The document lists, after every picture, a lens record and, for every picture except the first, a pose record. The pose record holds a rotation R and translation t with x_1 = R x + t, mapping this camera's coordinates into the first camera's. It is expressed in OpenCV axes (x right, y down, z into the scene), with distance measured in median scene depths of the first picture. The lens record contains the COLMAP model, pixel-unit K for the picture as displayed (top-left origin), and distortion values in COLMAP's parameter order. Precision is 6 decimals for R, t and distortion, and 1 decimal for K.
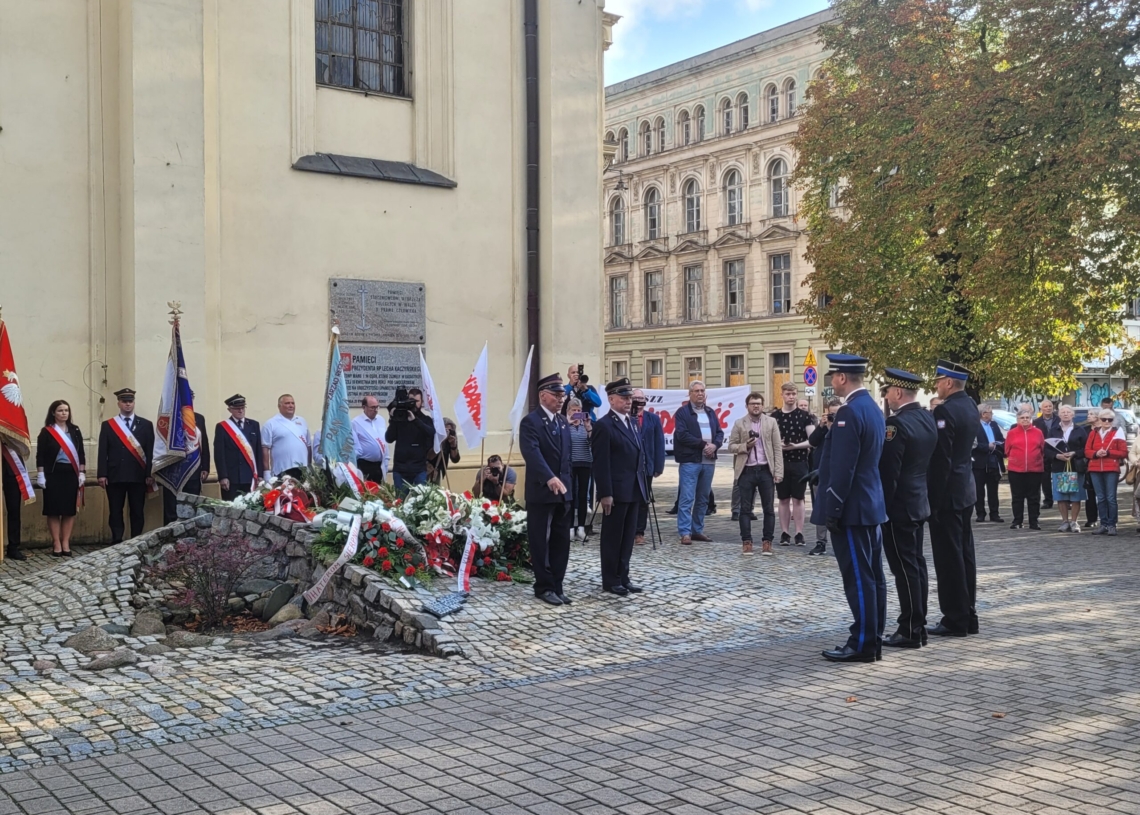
lens RADIAL K [[1289.3, 0, 570.0], [0, 1289.3, 407.5], [0, 0, 1]] dist [0.009827, -0.015071]
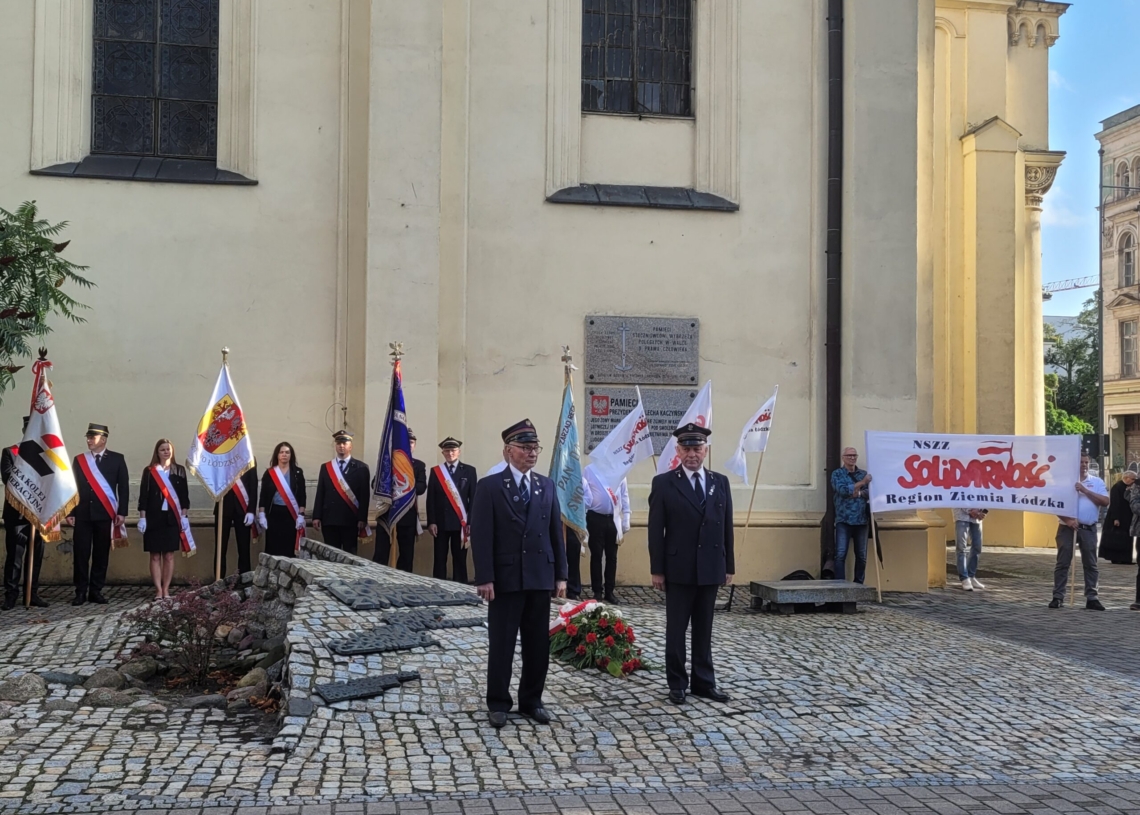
lens RADIAL K [[1289.3, 0, 570.0], [0, 1289.3, 407.5], [0, 0, 1]] dist [0.009827, -0.015071]
pose [[0.890521, 0.000056, -0.454942, 0.228323], [-0.017552, 0.999260, -0.034236, -0.001674], [0.454604, 0.038473, 0.889863, 0.166372]]
